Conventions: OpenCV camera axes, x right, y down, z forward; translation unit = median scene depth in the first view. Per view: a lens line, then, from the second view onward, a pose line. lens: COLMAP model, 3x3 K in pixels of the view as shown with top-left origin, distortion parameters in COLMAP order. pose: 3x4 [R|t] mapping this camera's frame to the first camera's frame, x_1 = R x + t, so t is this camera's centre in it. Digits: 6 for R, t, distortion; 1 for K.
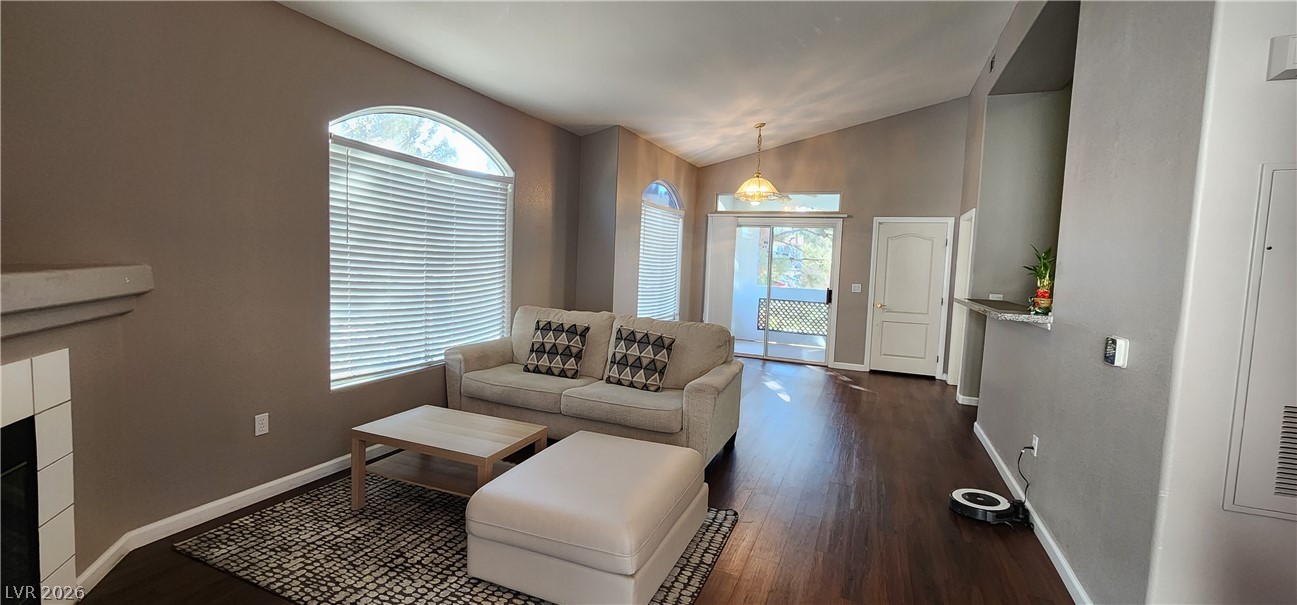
lens RADIAL K [[537.3, 0, 646.9], [0, 537.3, 299.9], [0, 0, 1]] dist [0.002328, 0.000559]
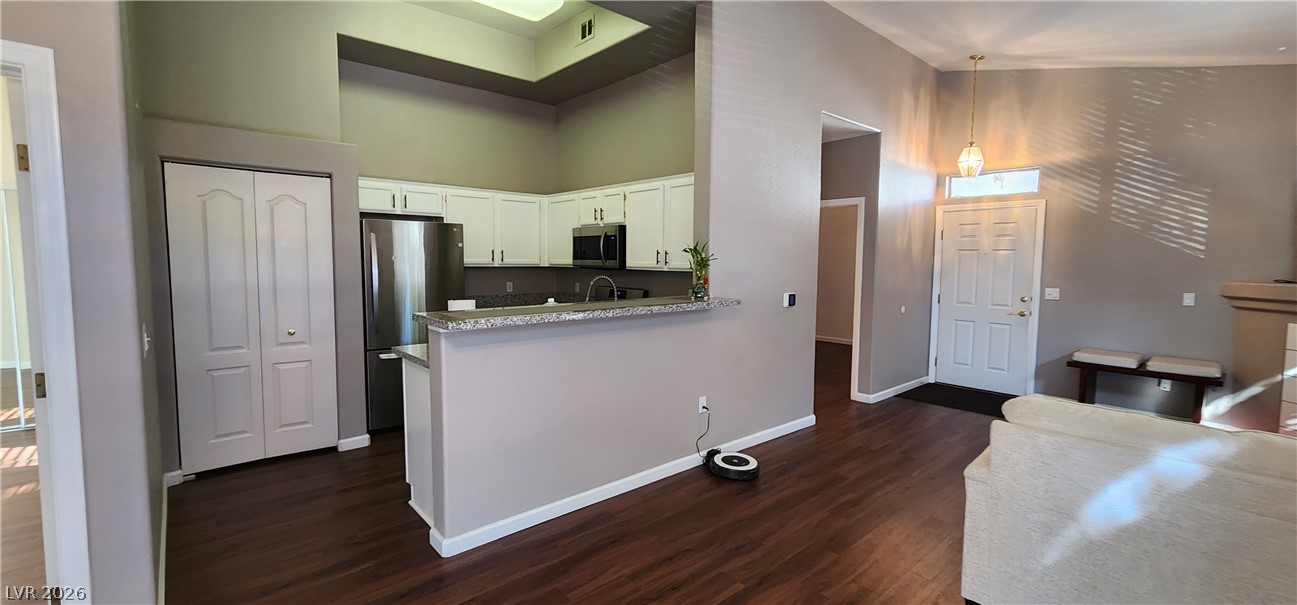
lens RADIAL K [[537.3, 0, 646.9], [0, 537.3, 299.9], [0, 0, 1]] dist [0.002328, 0.000559]
pose [[-0.904147, -0.074024, 0.420759, 0.140708], [-0.007687, 0.987534, 0.157219, -0.068704], [-0.427151, 0.138915, -0.893445, 0.887362]]
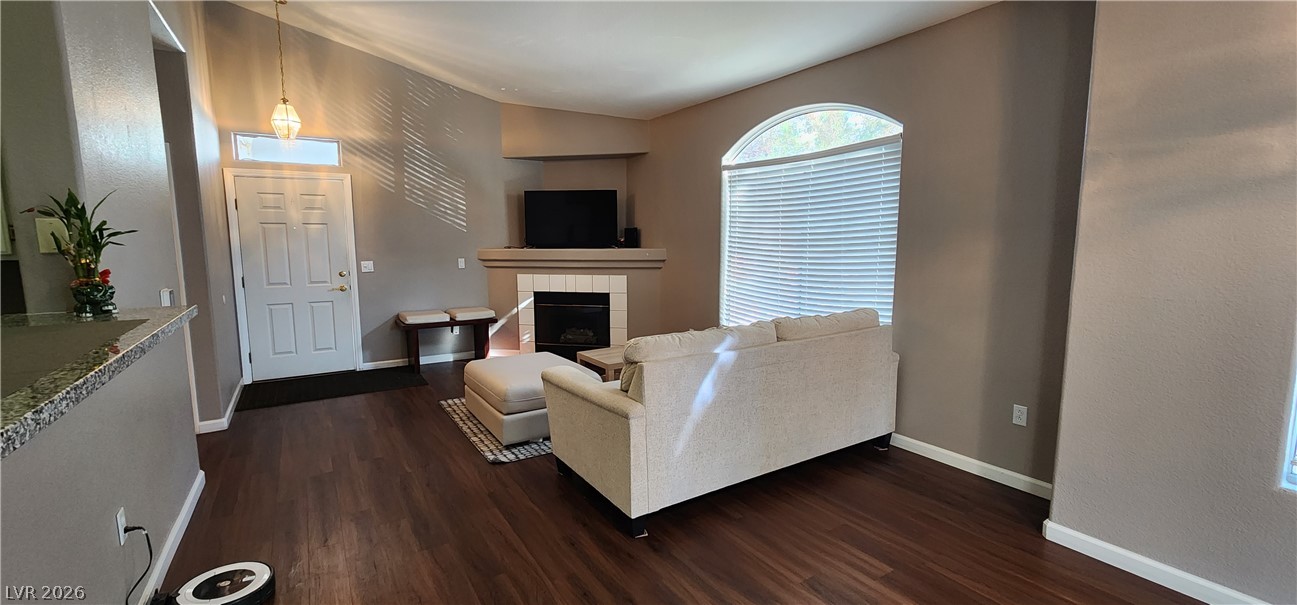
lens RADIAL K [[537.3, 0, 646.9], [0, 537.3, 299.9], [0, 0, 1]] dist [0.002328, 0.000559]
pose [[-0.562611, 0.065878, -0.824093, 0.366773], [-0.074616, 0.988705, 0.129977, -0.047983], [0.823348, 0.134617, -0.551341, 0.752125]]
